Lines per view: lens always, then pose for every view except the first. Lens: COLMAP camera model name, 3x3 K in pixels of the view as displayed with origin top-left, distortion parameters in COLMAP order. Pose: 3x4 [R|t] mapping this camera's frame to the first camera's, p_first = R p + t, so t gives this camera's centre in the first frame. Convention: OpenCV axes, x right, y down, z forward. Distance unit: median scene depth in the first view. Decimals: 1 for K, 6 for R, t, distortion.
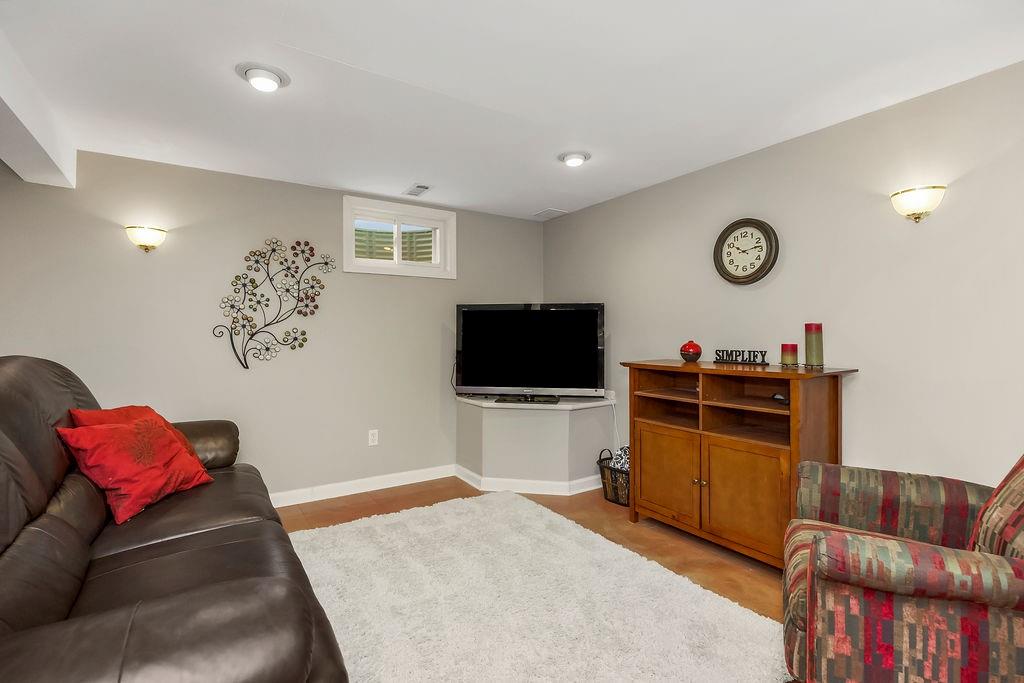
lens RADIAL K [[483.9, 0, 511.4], [0, 483.9, 340.8], [0, 0, 1]] dist [-0.004748, -0.000516]
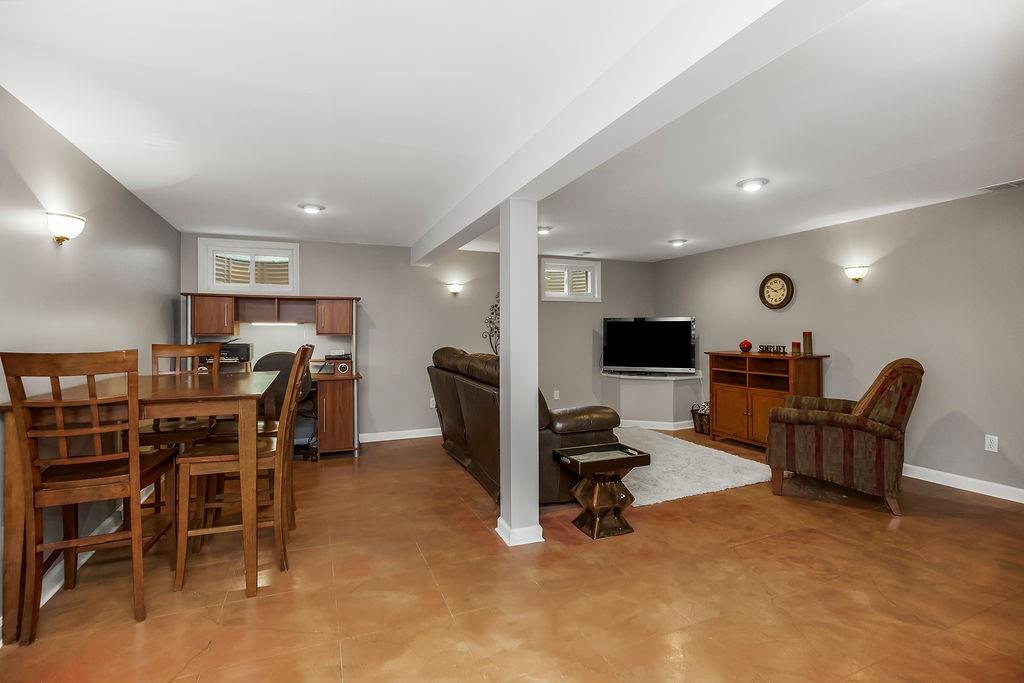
lens RADIAL K [[483.9, 0, 514.4], [0, 483.9, 334.6], [0, 0, 1]] dist [-0.004748, -0.000516]
pose [[0.985945, -0.001098, -0.167069, -0.176728], [0.000639, 0.999996, -0.002801, -0.016491], [0.167071, 0.002655, 0.985941, -0.925103]]
